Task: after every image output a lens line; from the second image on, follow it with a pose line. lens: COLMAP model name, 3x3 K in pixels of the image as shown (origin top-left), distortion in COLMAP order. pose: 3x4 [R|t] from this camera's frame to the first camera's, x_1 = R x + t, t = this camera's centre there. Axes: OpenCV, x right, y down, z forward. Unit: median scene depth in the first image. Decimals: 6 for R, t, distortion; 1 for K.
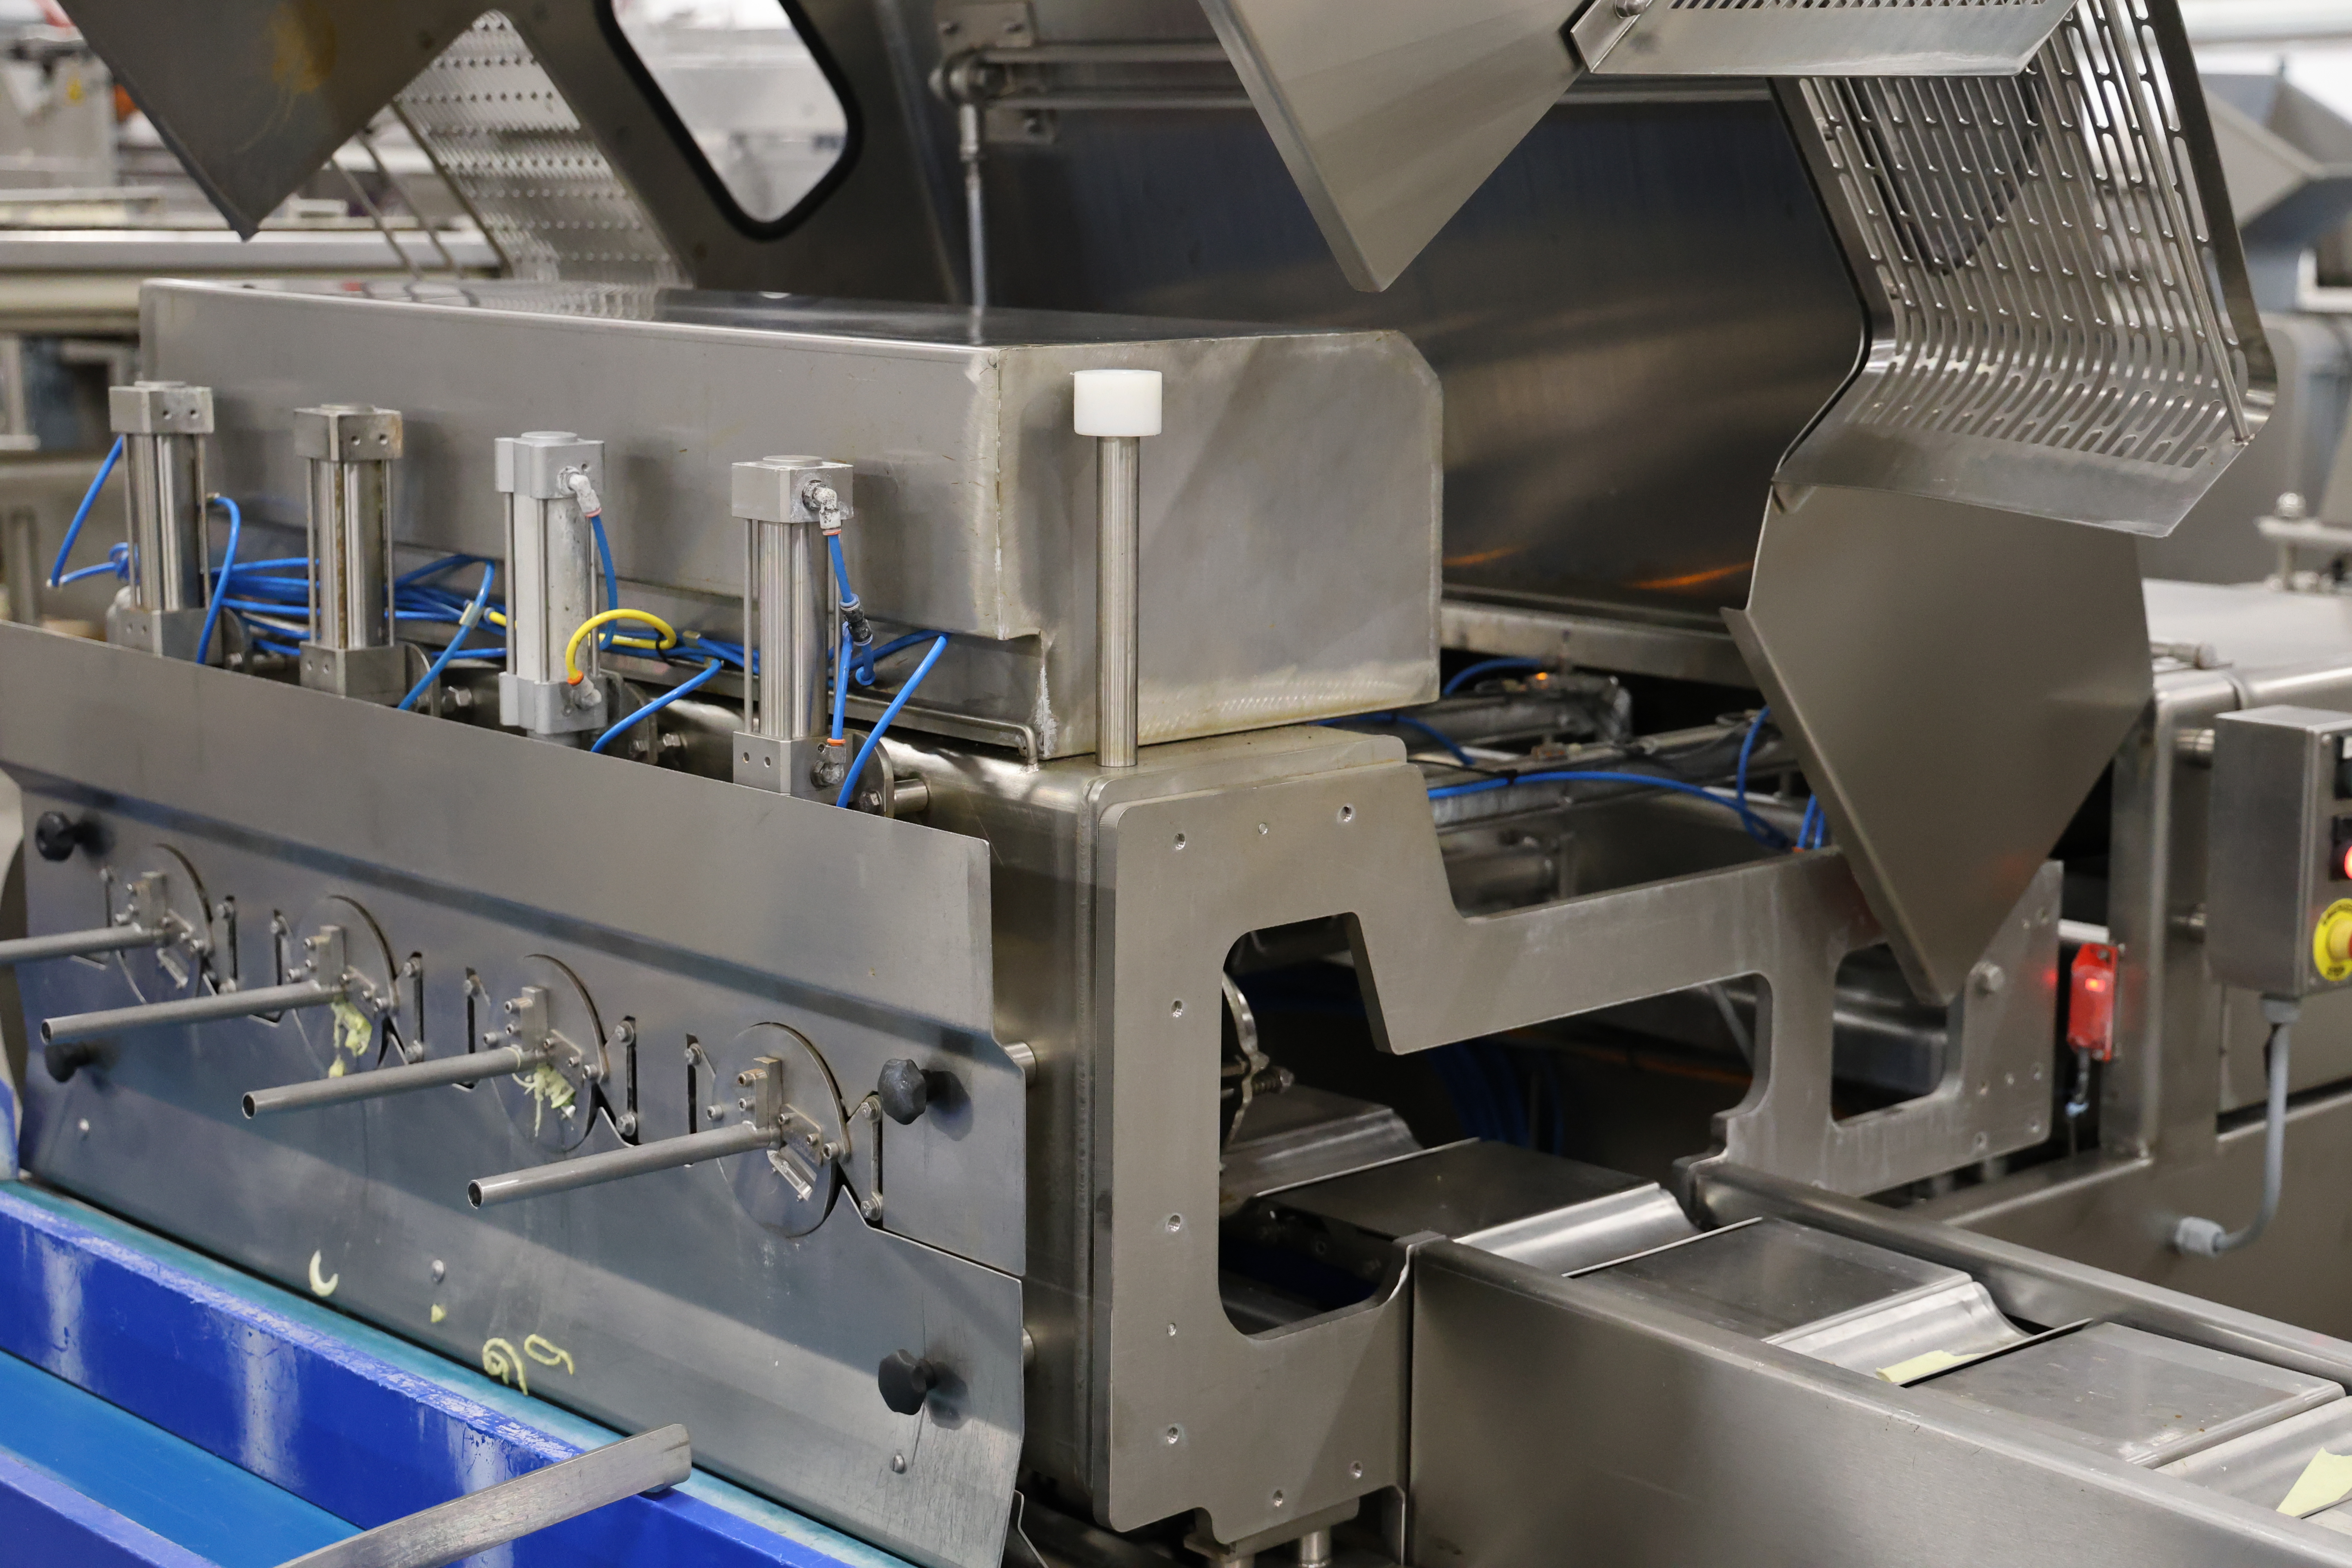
lens RADIAL K [[3673.6, 0, 1196.9], [0, 3673.6, 782.0], [0, 0, 1]] dist [0.182482, 0.000000]
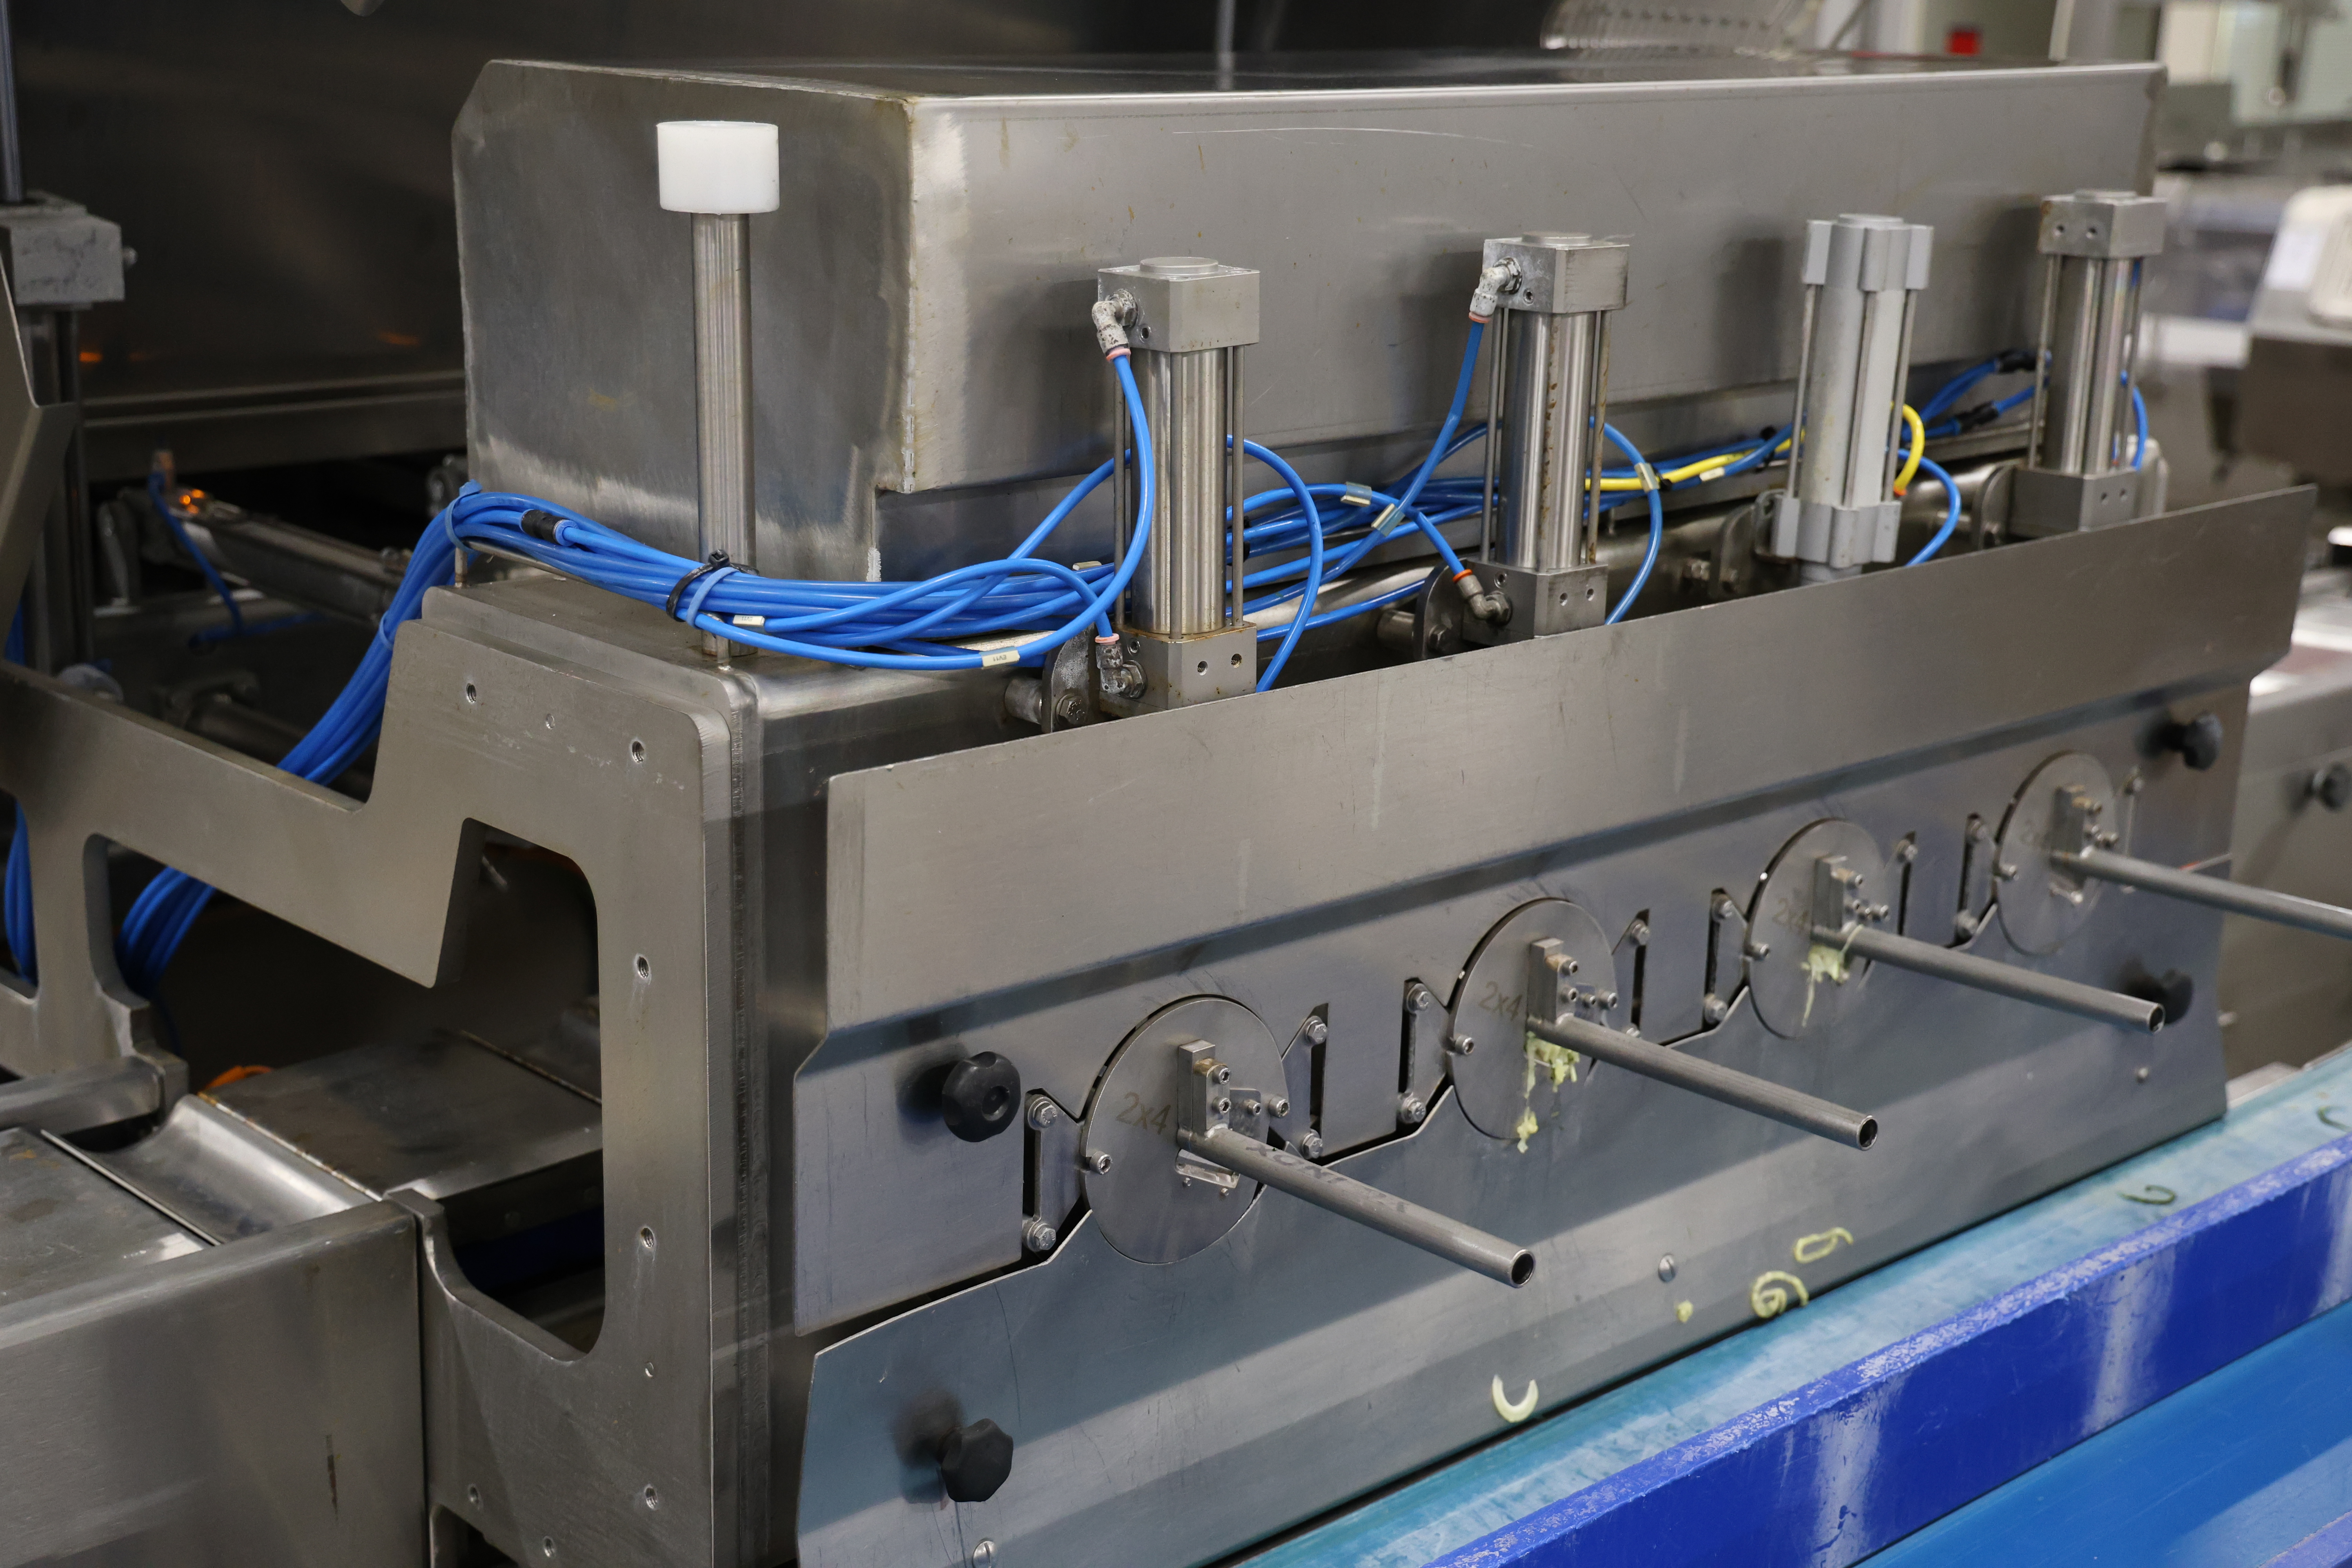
lens RADIAL K [[3140.1, 0, 1183.2], [0, 3140.1, 776.6], [0, 0, 1]] dist [0.136647, 0.000000]
pose [[-0.016995, -0.267632, 0.963371, -0.884045], [0.130251, 0.954707, 0.267523, -0.183377], [-0.991335, 0.130026, 0.018634, 1.114990]]
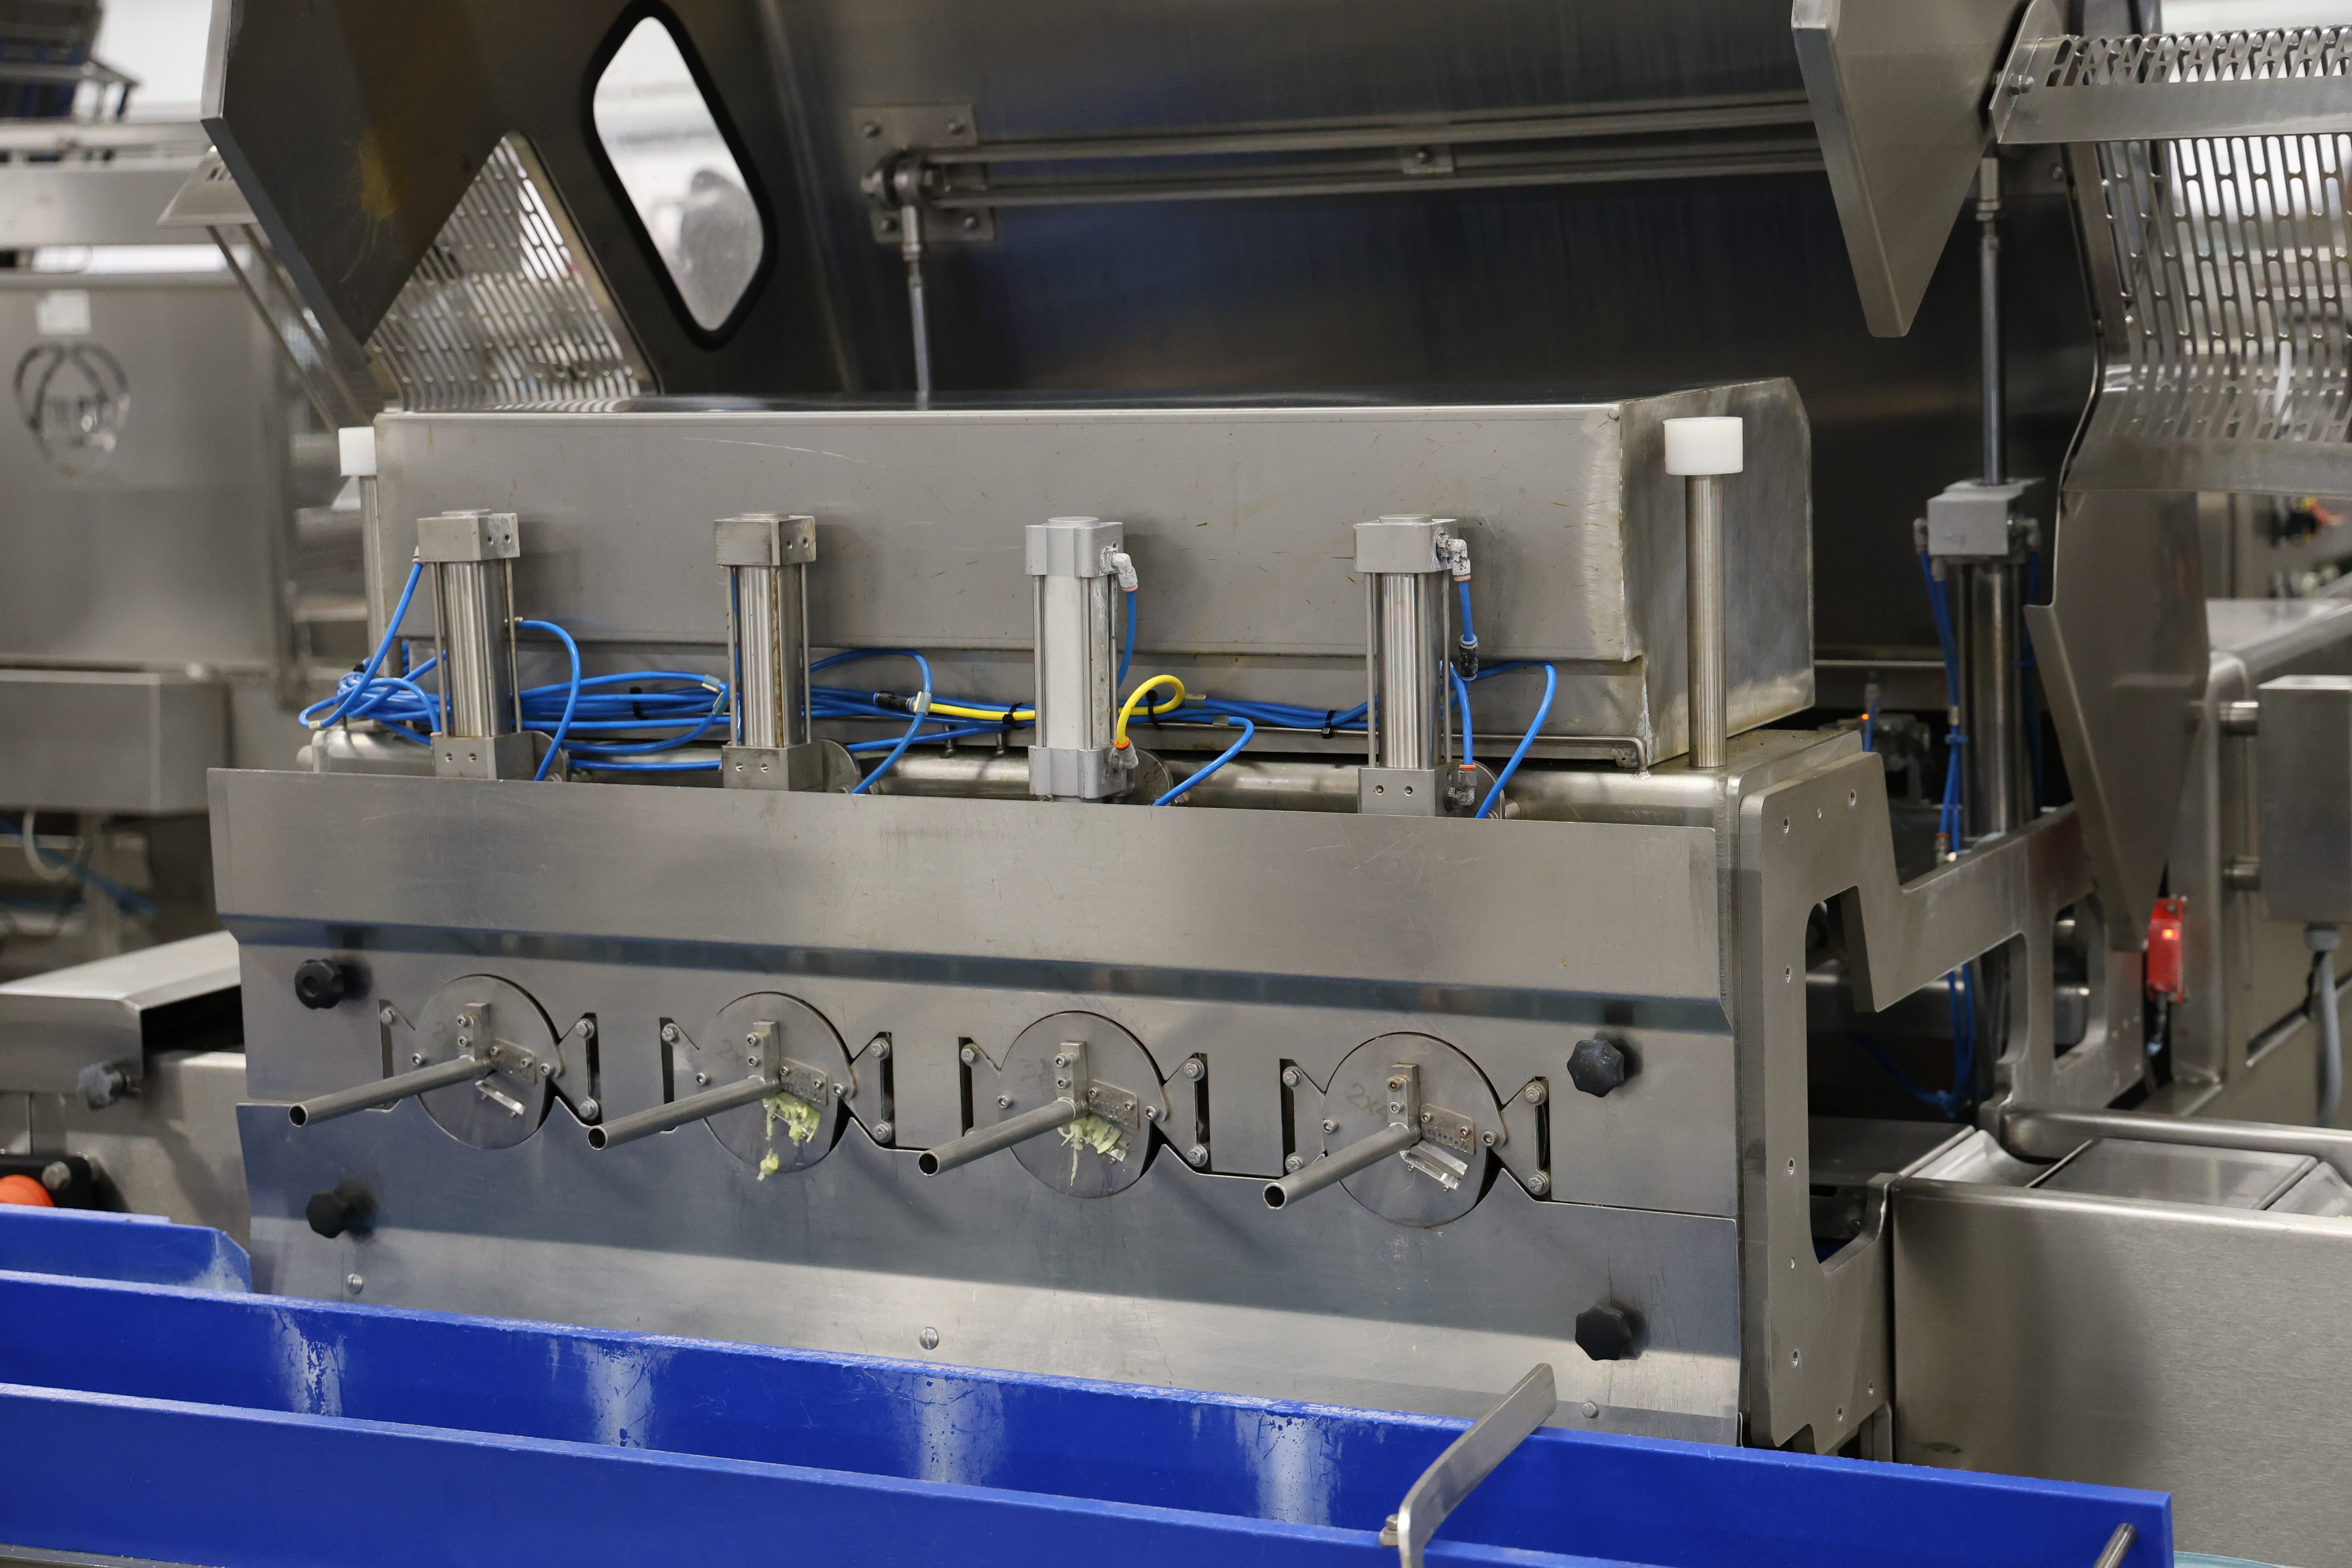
lens RADIAL K [[4339.3, 0, 1170.8], [0, 4339.3, 787.3], [0, 0, 1]] dist [0.276444, 0.000000]
pose [[0.937601, -0.082978, 0.337667, -0.556431], [0.098418, 0.994727, -0.028831, 0.021356], [-0.333495, 0.060265, 0.940824, -0.180424]]
